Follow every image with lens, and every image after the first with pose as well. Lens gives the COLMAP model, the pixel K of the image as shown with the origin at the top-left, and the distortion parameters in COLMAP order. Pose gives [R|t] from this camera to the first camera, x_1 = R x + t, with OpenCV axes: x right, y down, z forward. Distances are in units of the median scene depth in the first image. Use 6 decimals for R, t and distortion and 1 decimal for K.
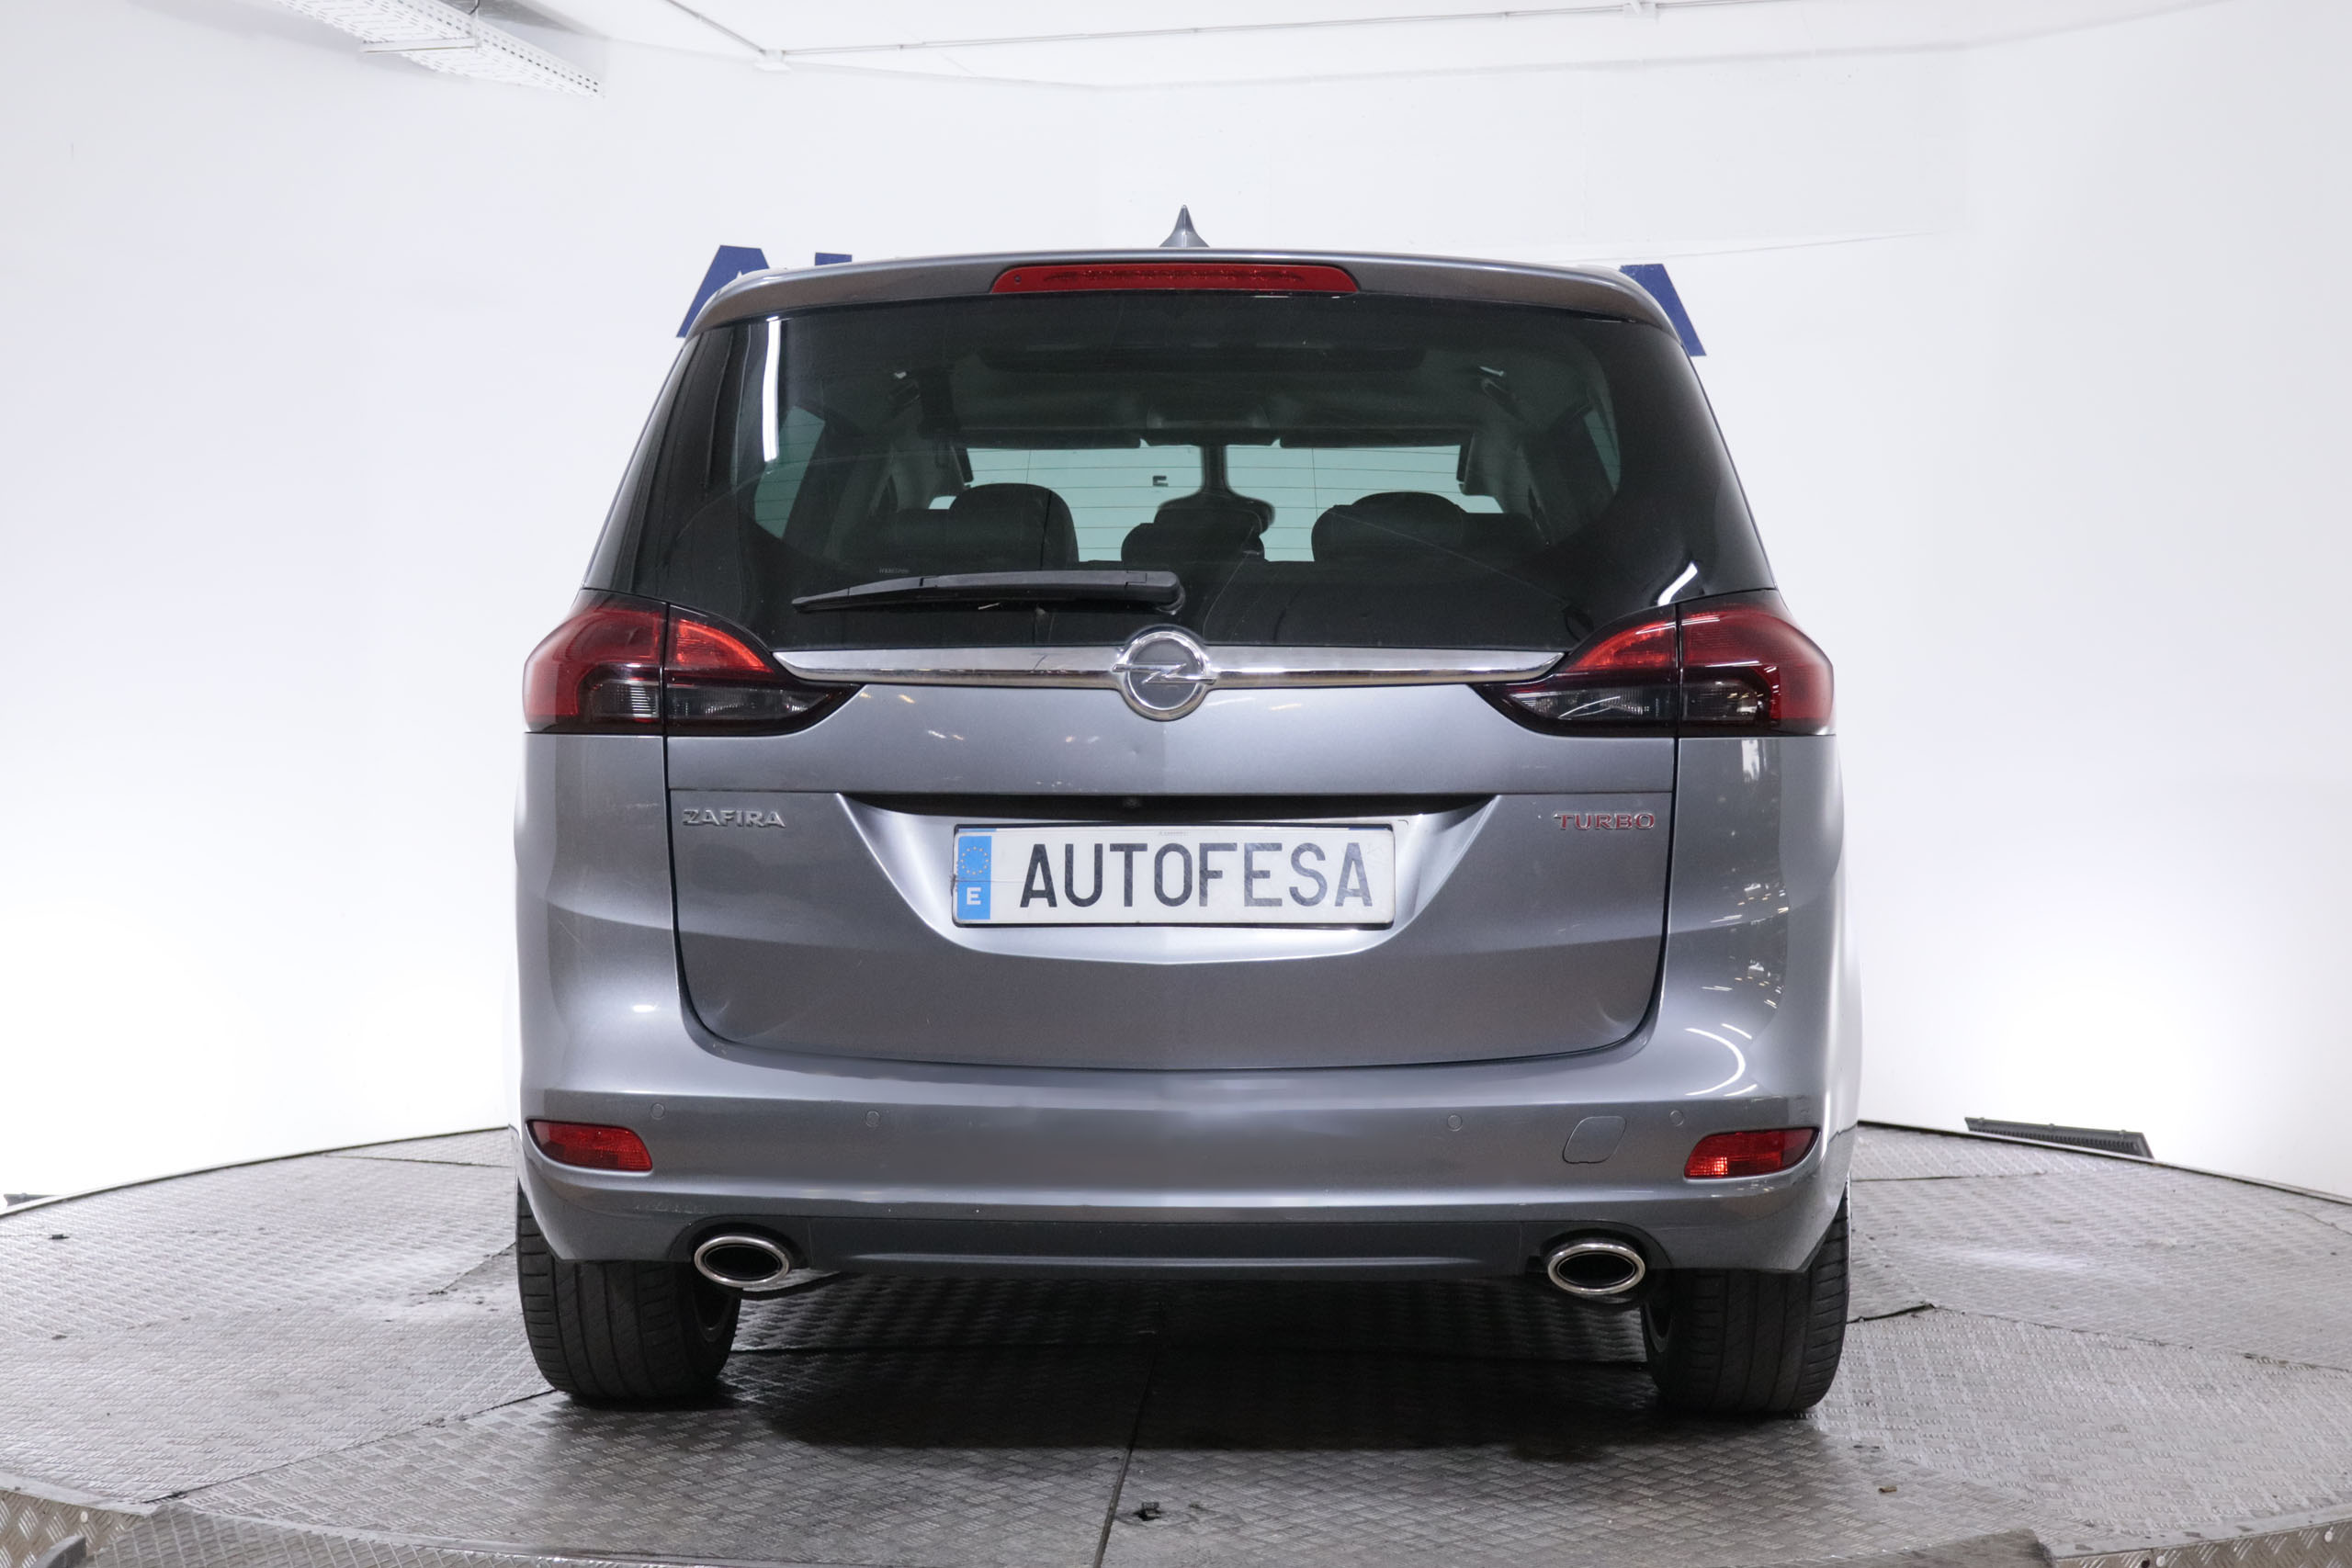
lens RADIAL K [[3178.2, 0, 1176.0], [0, 3178.2, 784.0], [0, 0, 1]] dist [0.039348, -0.010097]
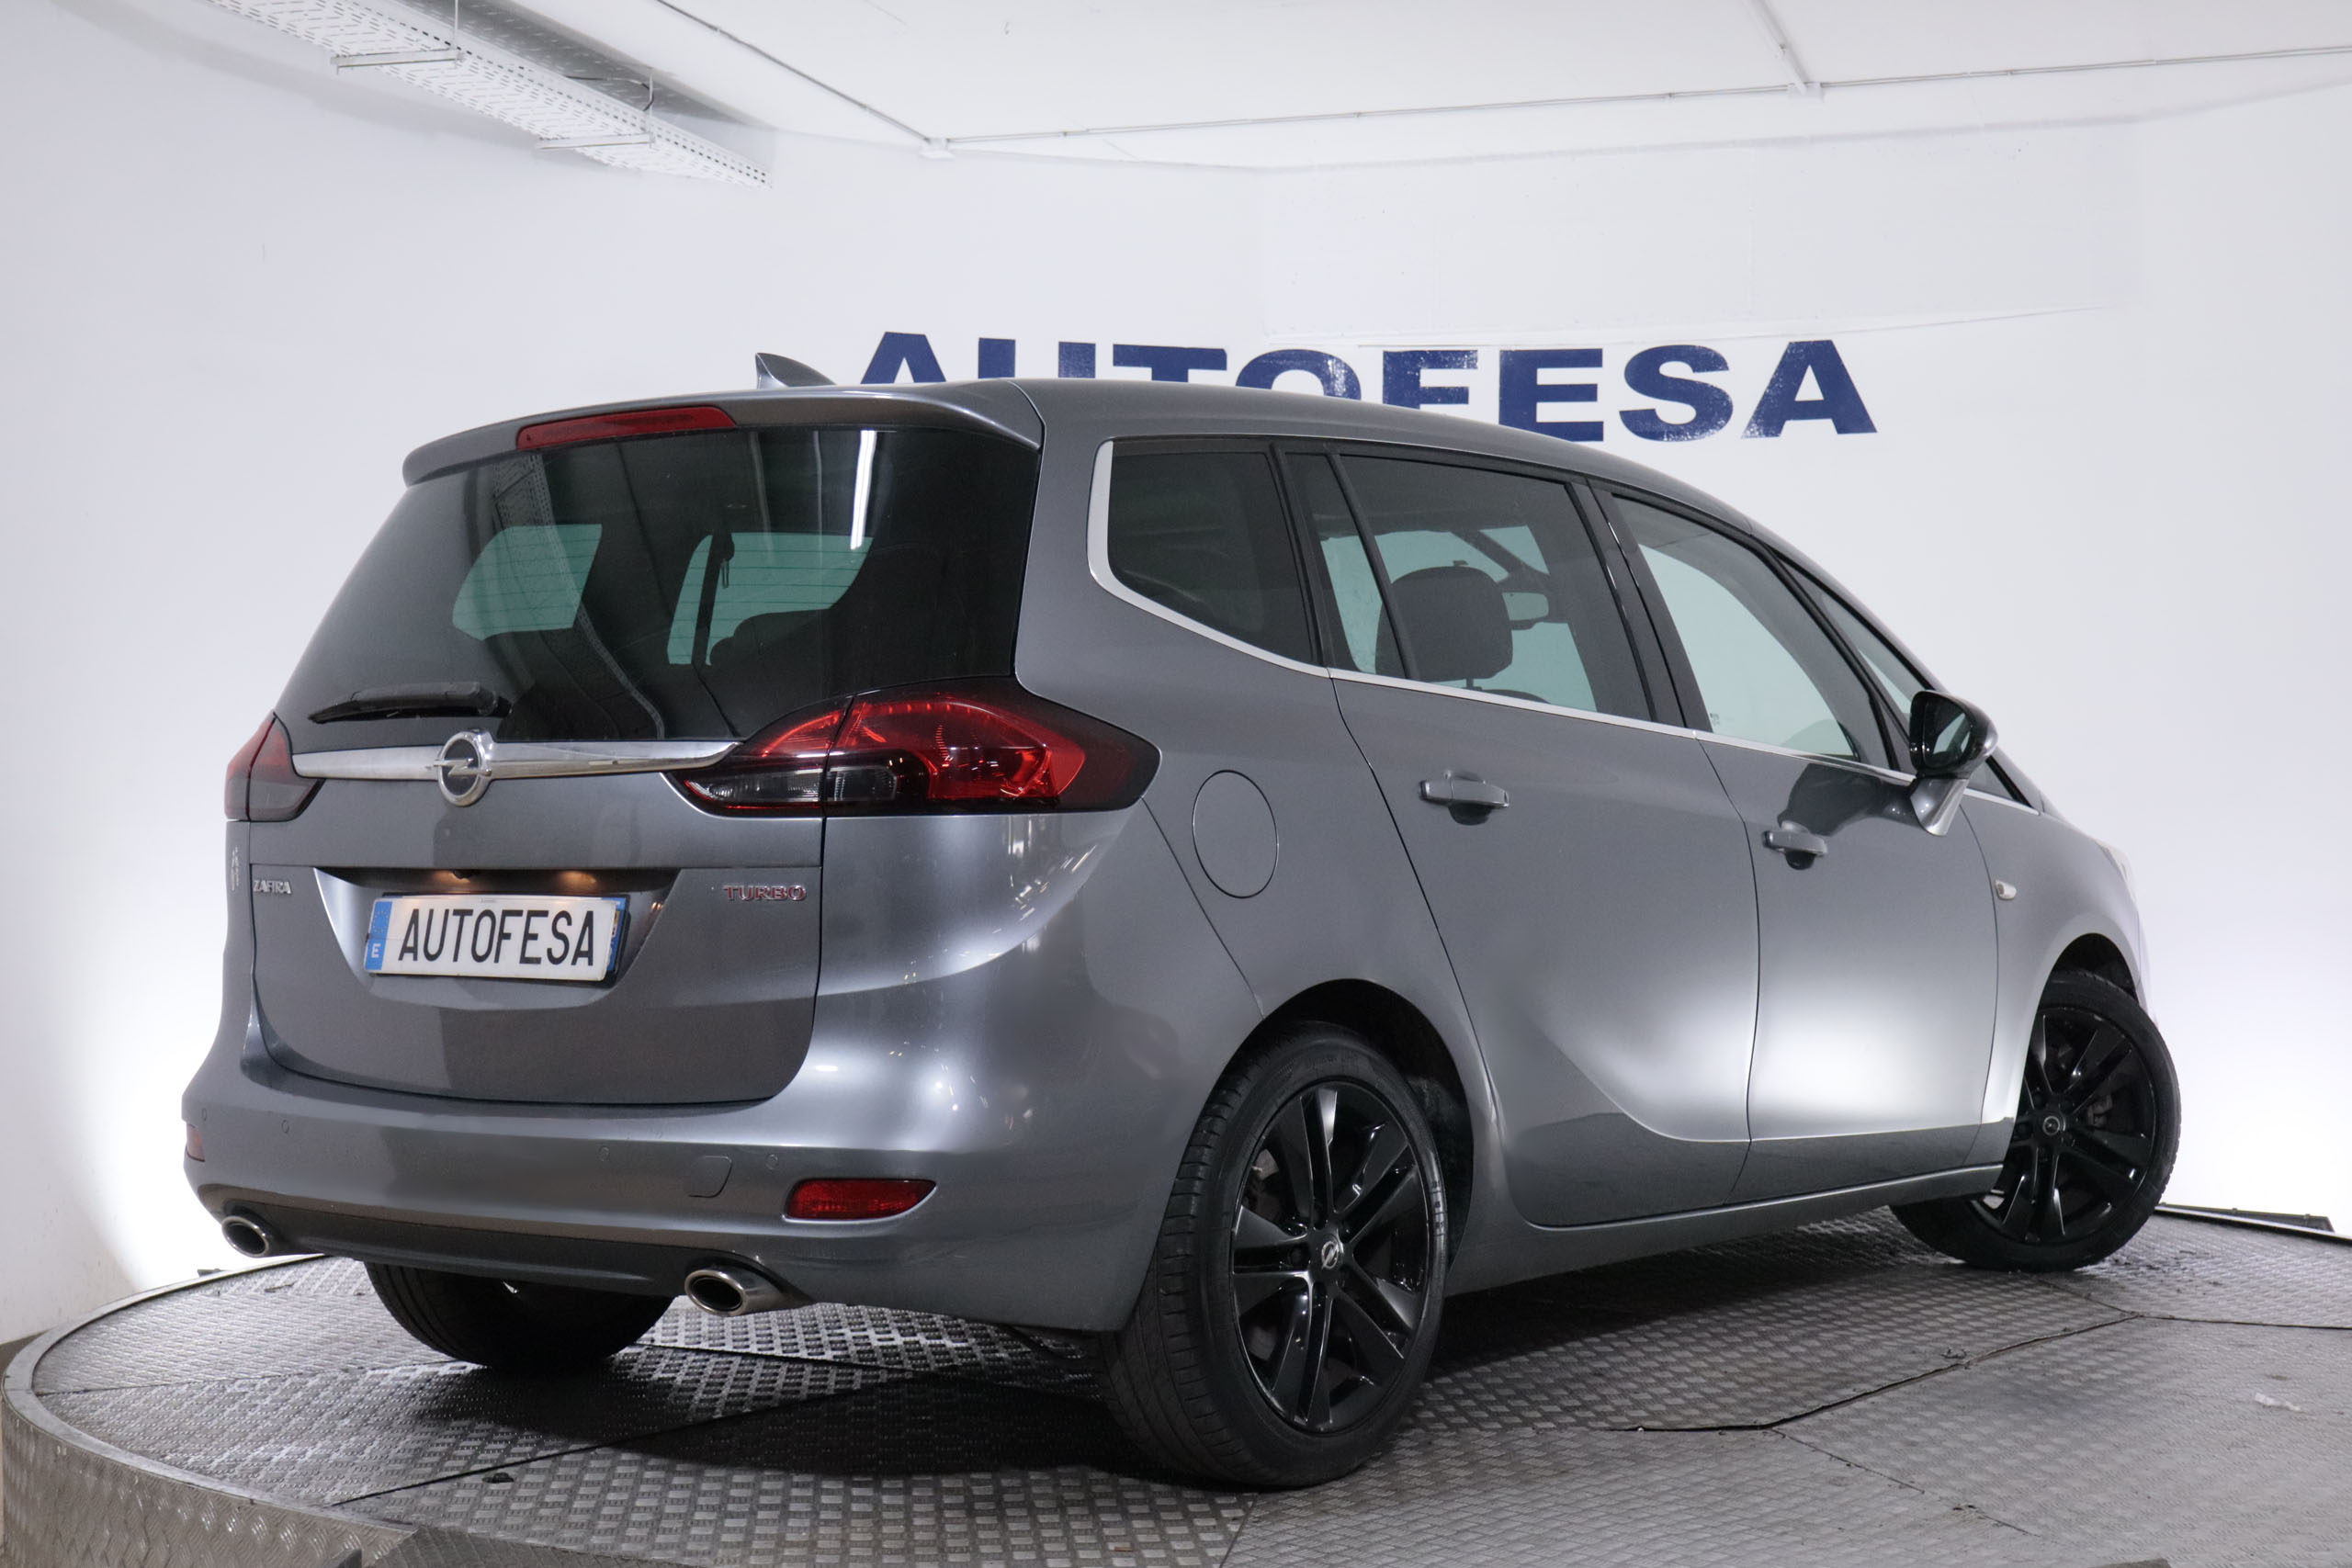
lens RADIAL K [[3385.5, 0, 1176.0], [0, 3385.5, 784.0], [0, 0, 1]] dist [0.037789, -0.023893]
pose [[0.998918, -0.003840, -0.046357, -0.004790], [0.002585, 0.999629, -0.027118, 0.005537], [0.046444, 0.026969, 0.998557, -0.121111]]
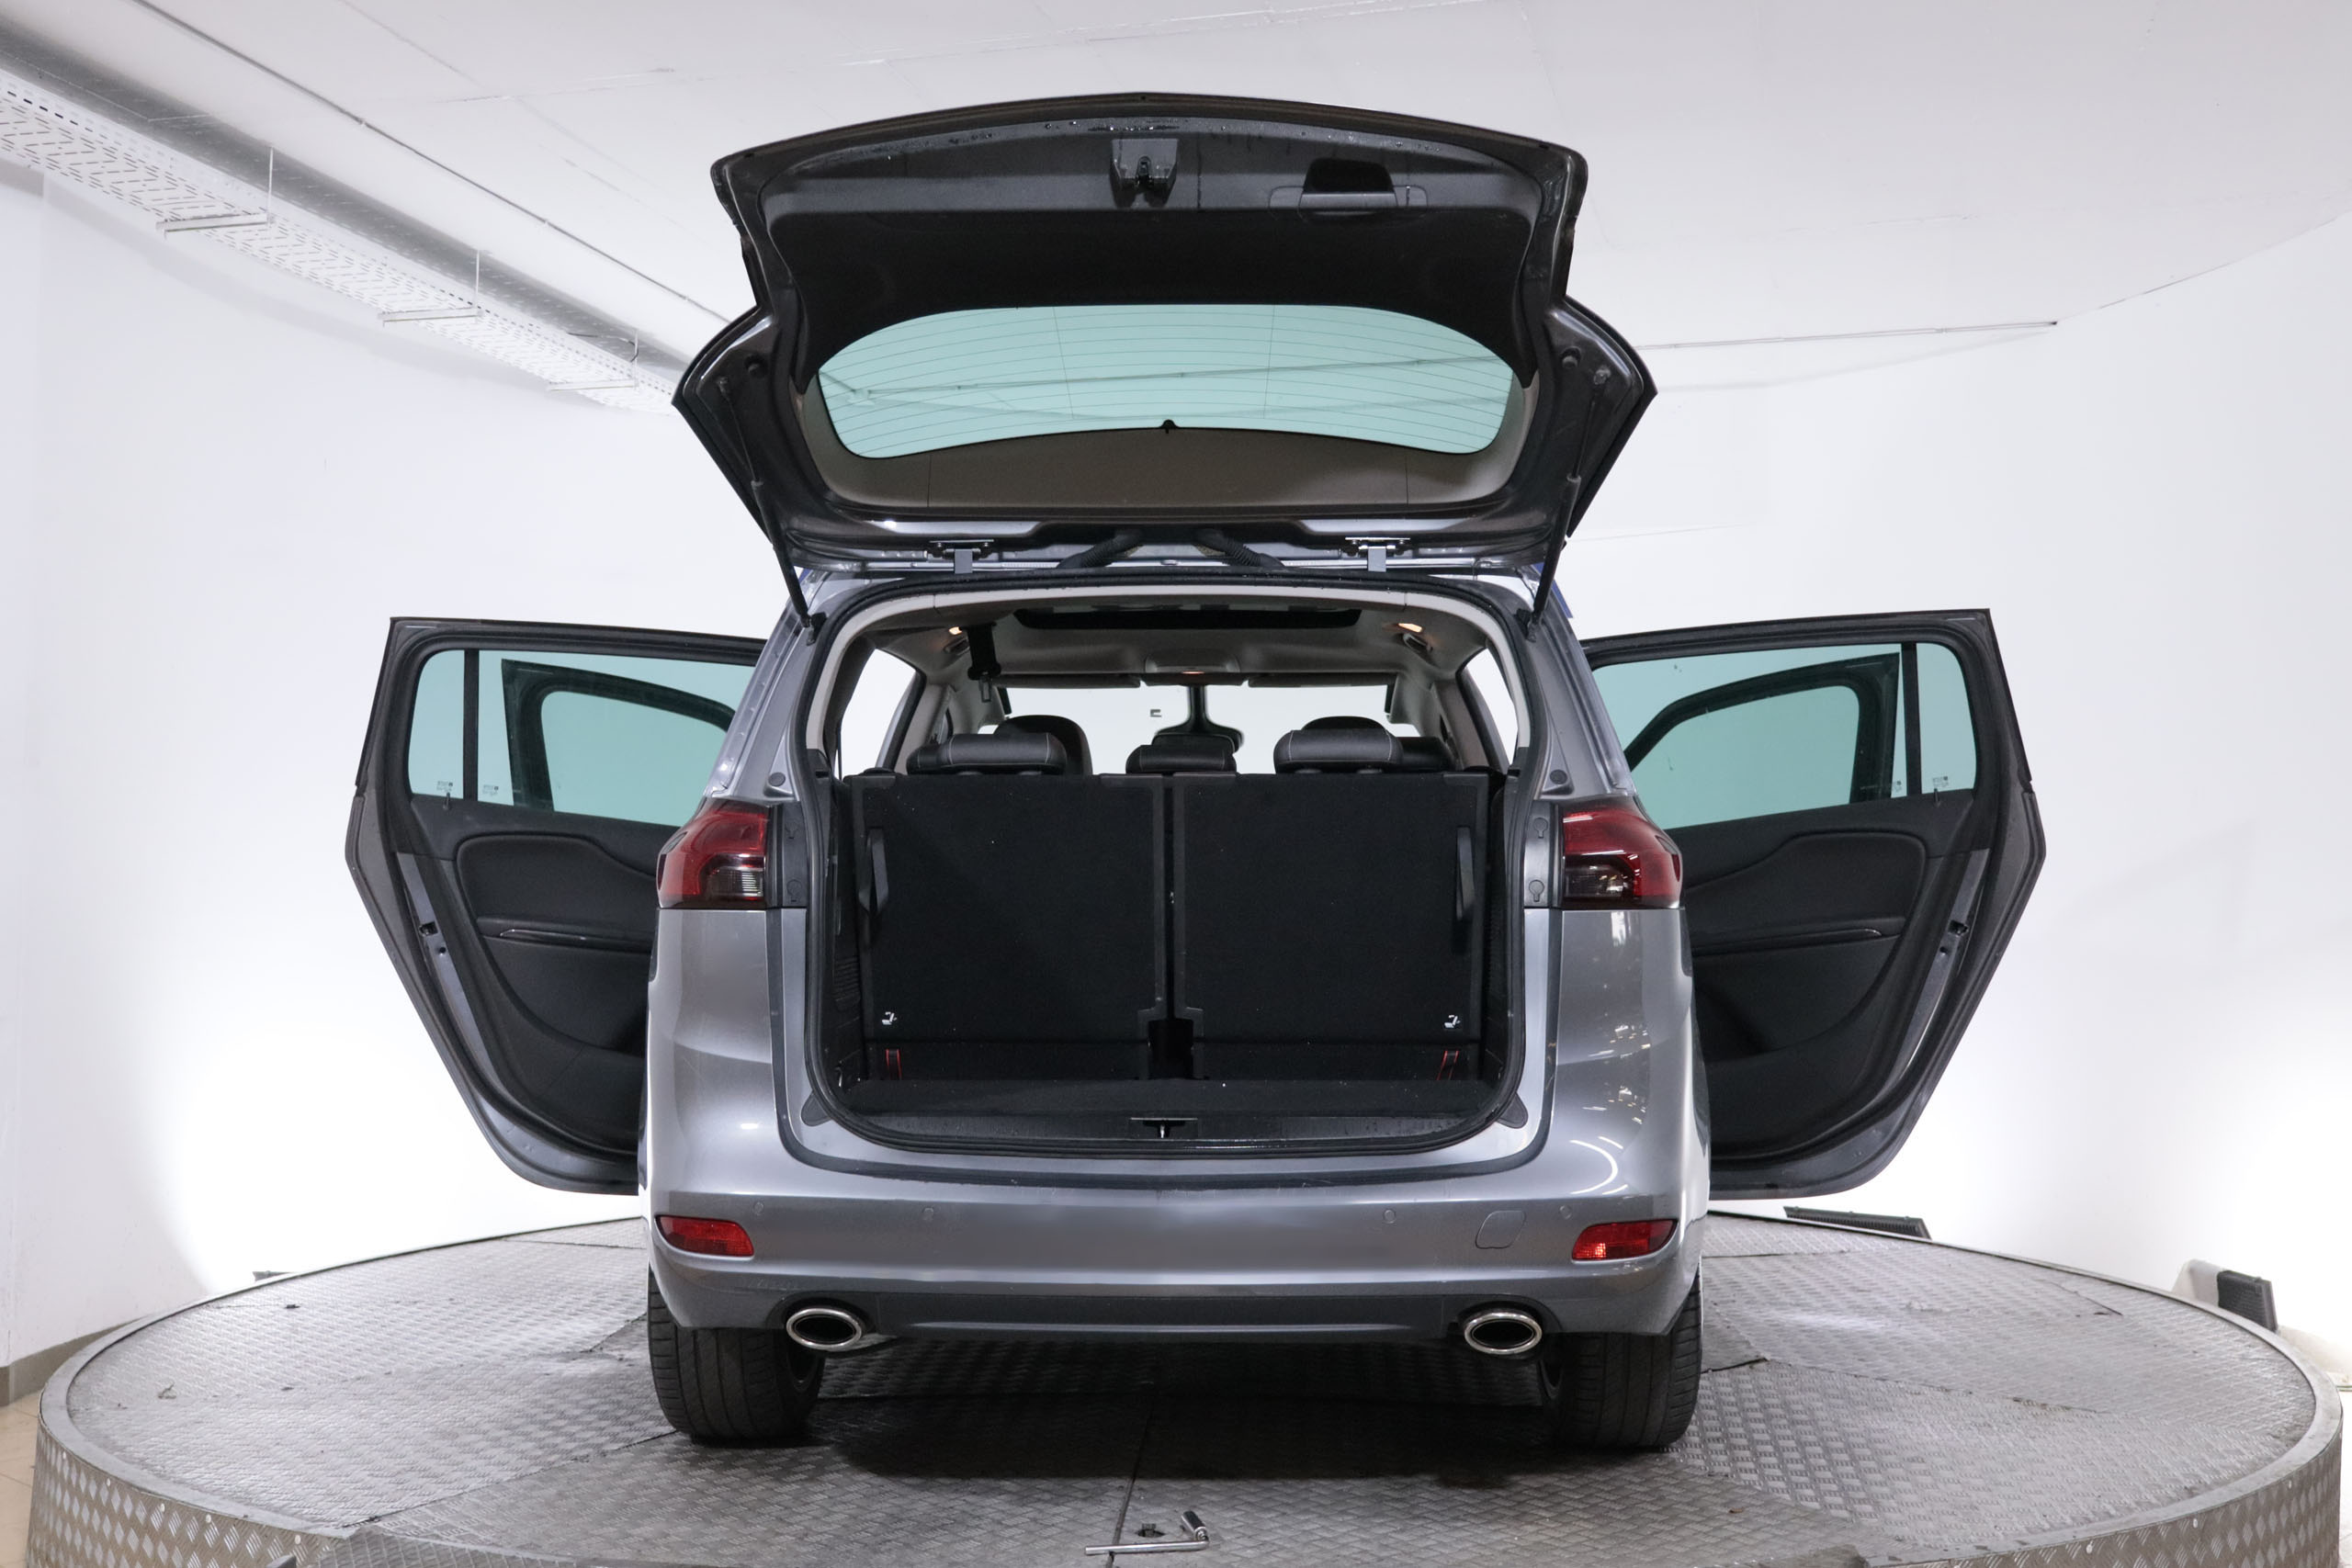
lens RADIAL K [[2417.9, 0, 1176.0], [0, 2417.9, 784.0], [0, 0, 1]] dist [0.029648, -0.024828]
pose [[0.999993, -0.001991, 0.003045, 0.000174], [0.002190, 0.997757, -0.066899, -0.000702], [-0.002905, 0.066905, 0.997755, 0.026655]]
